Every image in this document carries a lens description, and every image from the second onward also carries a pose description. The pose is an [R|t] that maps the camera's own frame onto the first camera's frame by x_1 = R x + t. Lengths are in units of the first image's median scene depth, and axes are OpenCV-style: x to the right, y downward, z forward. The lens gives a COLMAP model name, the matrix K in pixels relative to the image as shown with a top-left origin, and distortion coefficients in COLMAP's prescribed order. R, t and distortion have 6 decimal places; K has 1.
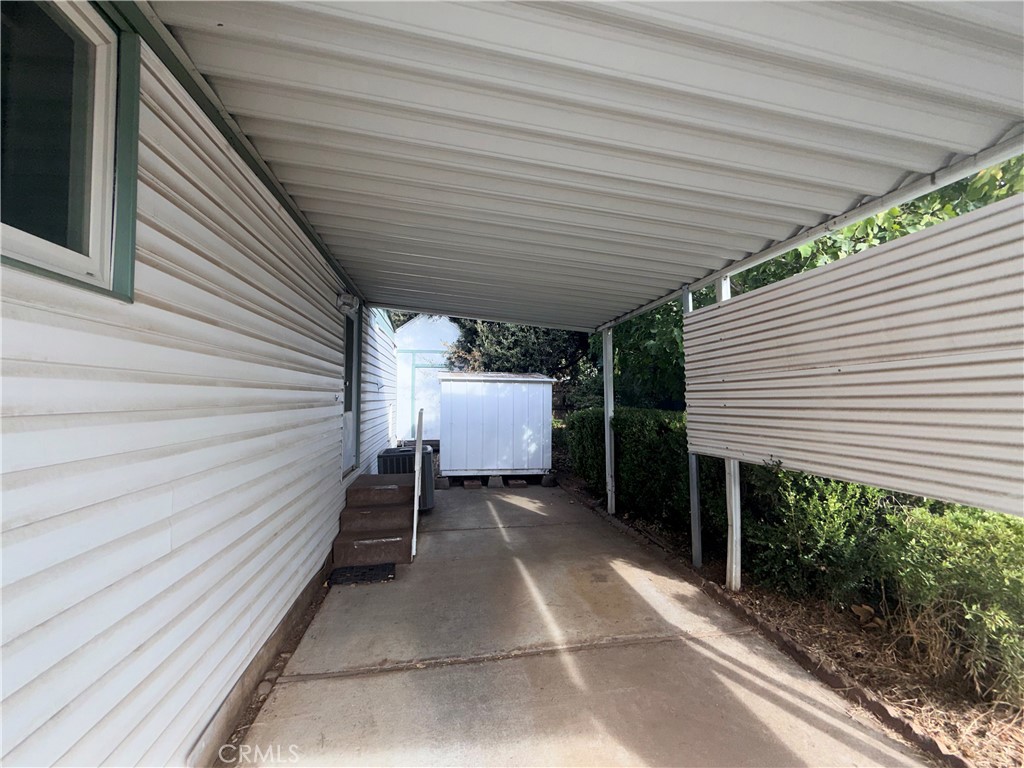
lens RADIAL K [[409.5, 0, 512.0], [0, 409.5, 384.0], [0, 0, 1]] dist [0.002274, 0.000198]
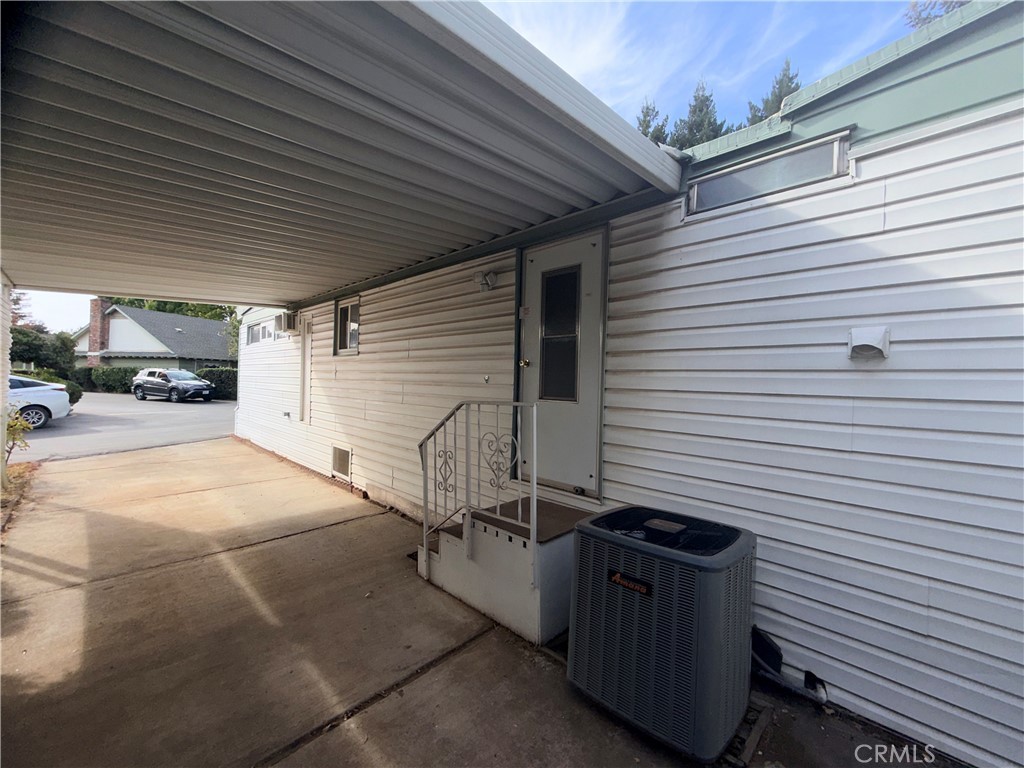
lens RADIAL K [[409.5, 0, 512.0], [0, 409.5, 384.0], [0, 0, 1]] dist [0.002274, 0.000198]
pose [[-0.810133, -0.022576, -0.585811, 0.143587], [-0.011414, 0.999676, -0.022742, 0.090819], [0.586134, -0.011738, -0.810129, 2.599754]]
